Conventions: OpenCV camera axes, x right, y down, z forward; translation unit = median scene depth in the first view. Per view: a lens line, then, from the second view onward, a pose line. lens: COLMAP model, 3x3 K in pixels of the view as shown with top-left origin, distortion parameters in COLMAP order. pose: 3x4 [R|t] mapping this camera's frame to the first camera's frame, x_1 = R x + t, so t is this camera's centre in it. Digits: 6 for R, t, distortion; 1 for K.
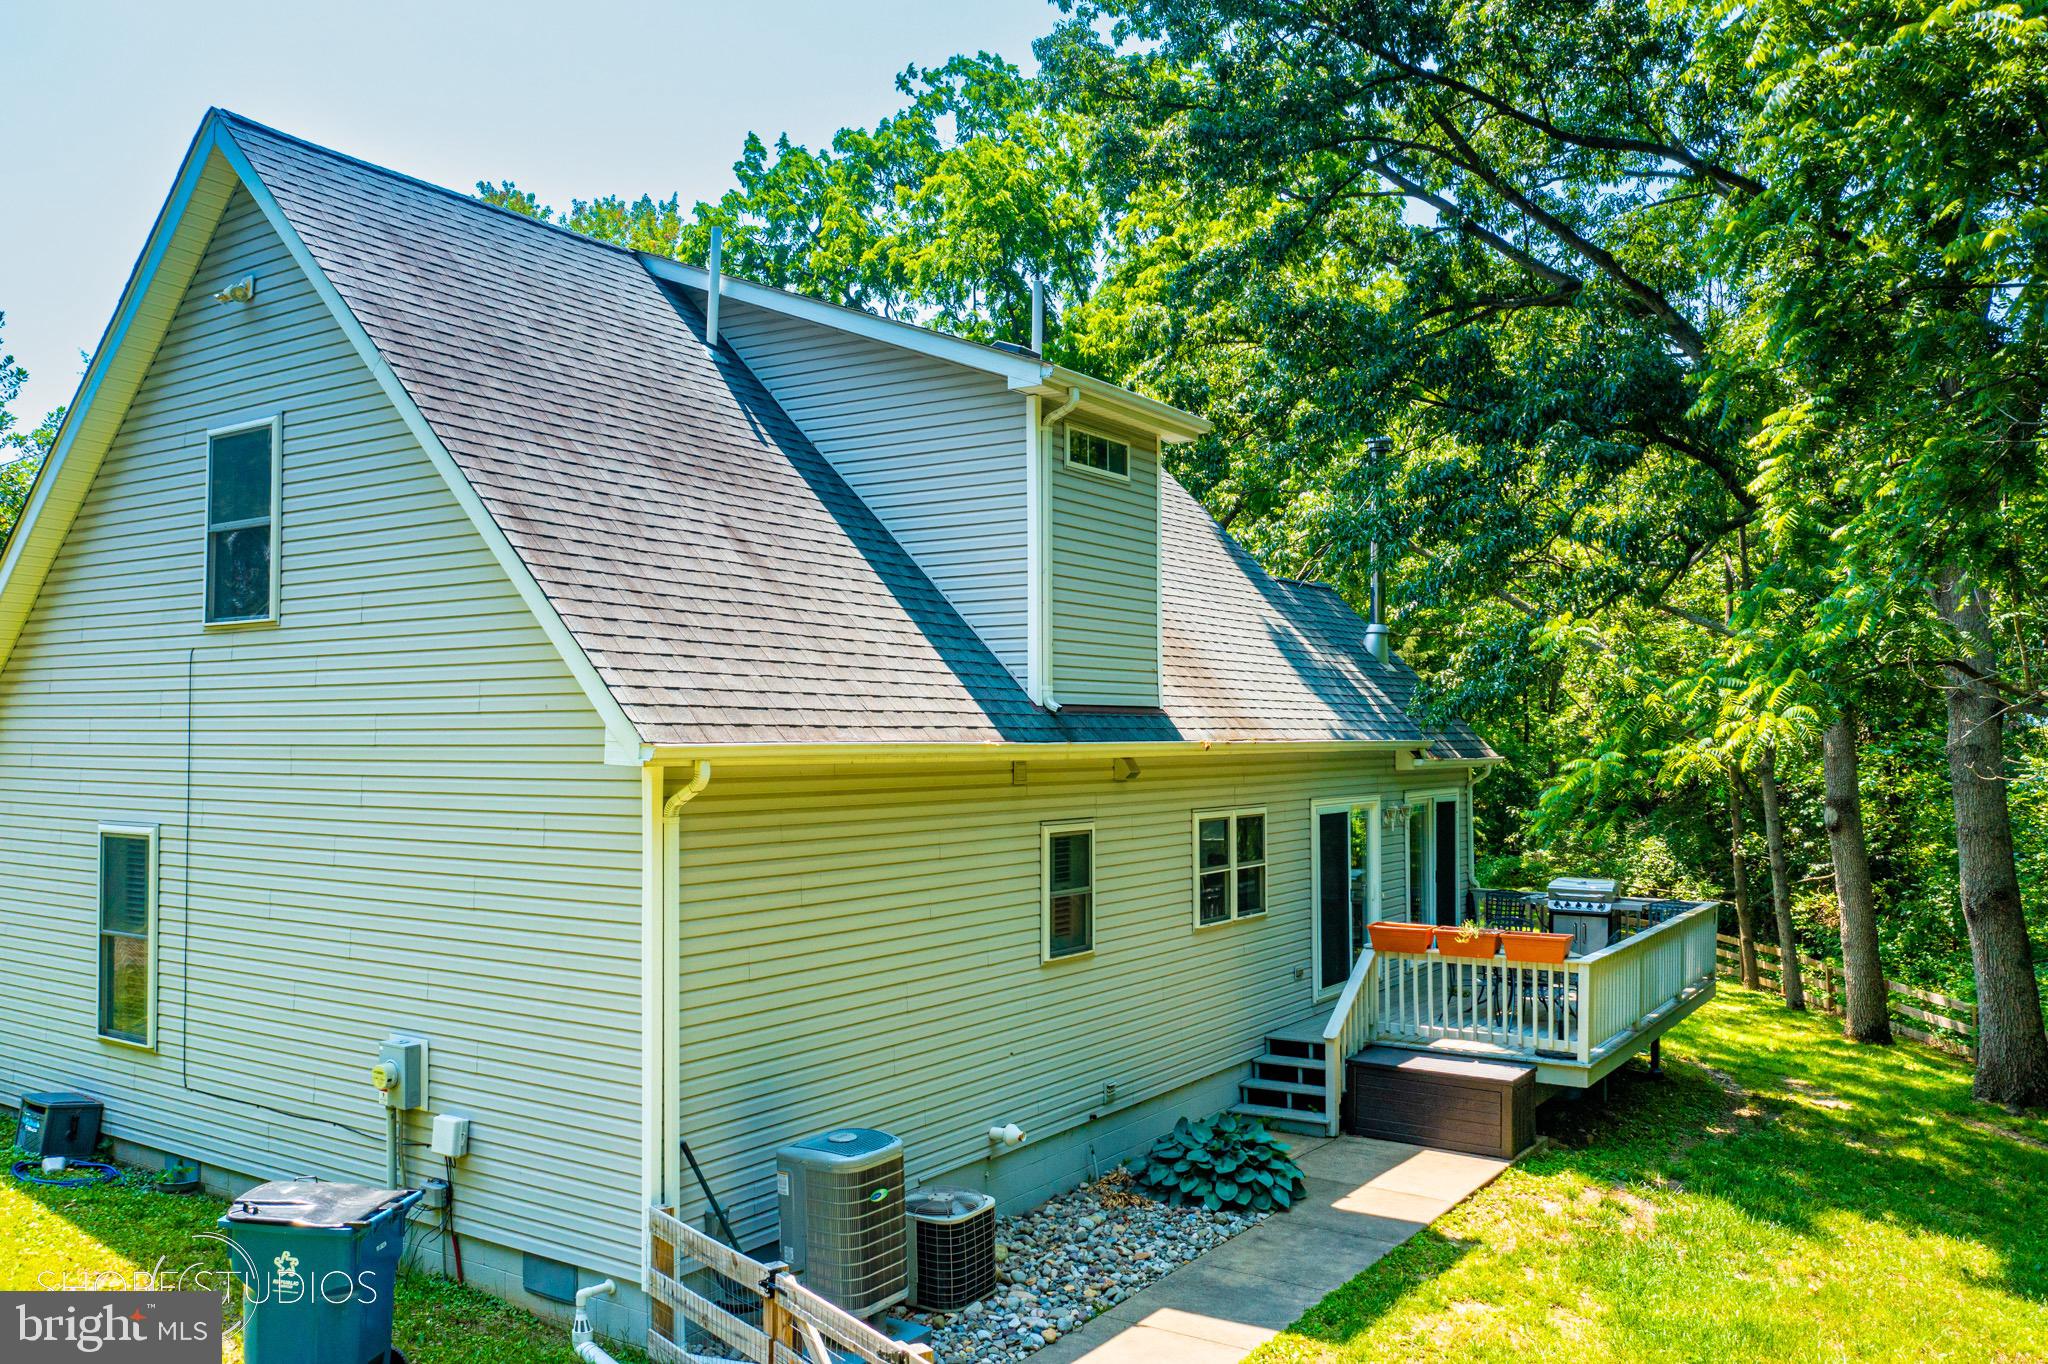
lens RADIAL K [[1585.0, 0, 1025.1], [0, 1585.0, 684.8], [0, 0, 1]] dist [-0.029324, 0.003318]
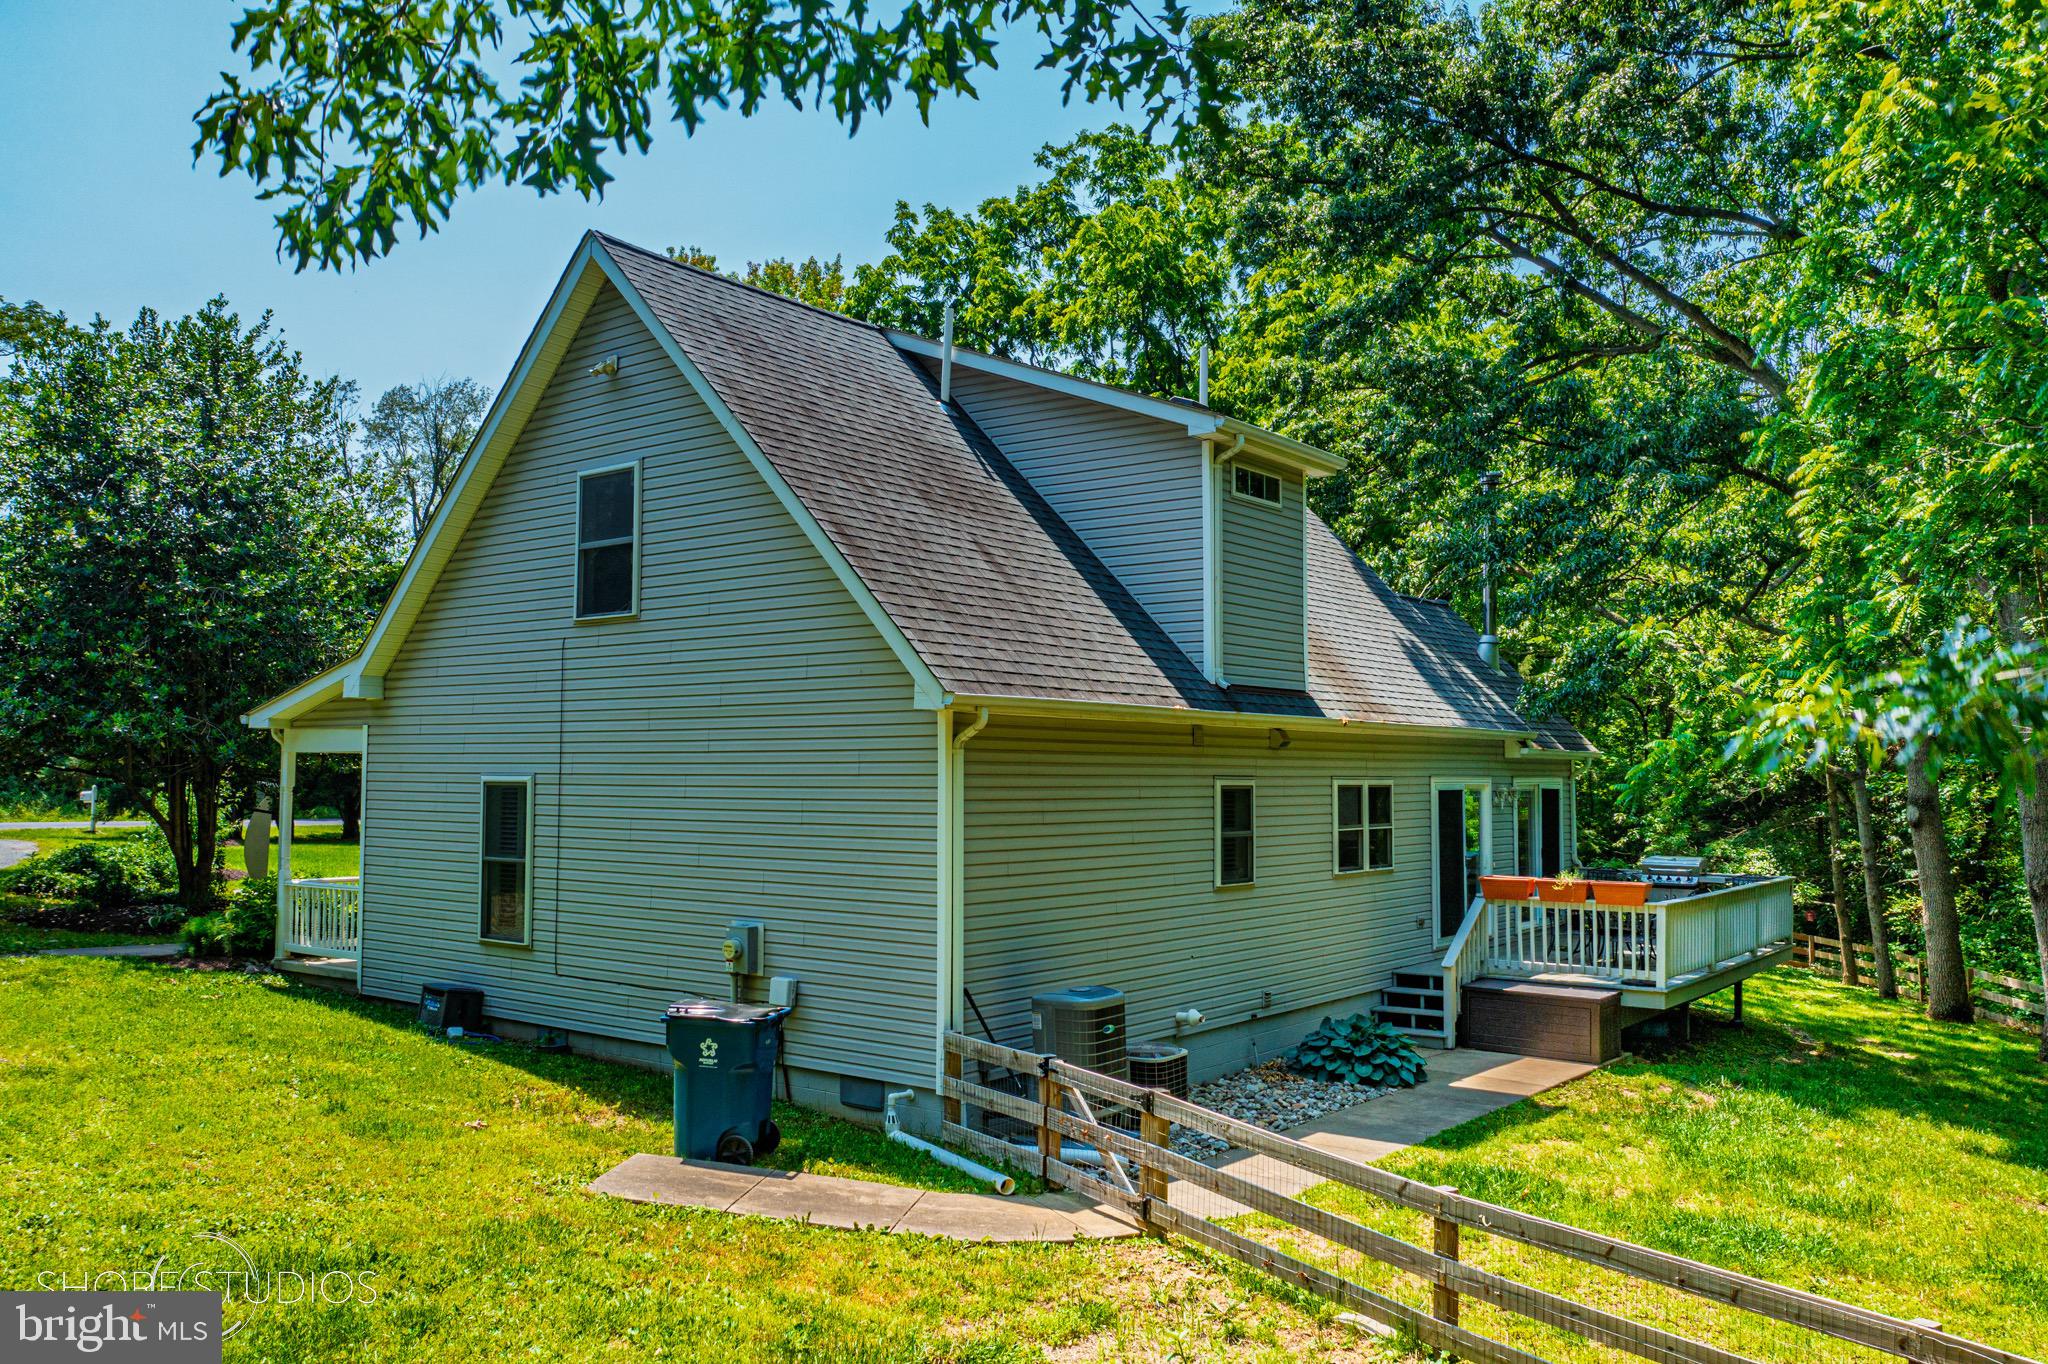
lens RADIAL K [[1585.0, 0, 1024.9], [0, 1585.0, 682.2], [0, 0, 1]] dist [-0.029324, 0.003318]
pose [[0.997374, 0.000997, -0.072423, -0.041178], [-0.002938, 0.999639, -0.026708, 0.038480], [0.072370, 0.026851, 0.997016, -0.229827]]
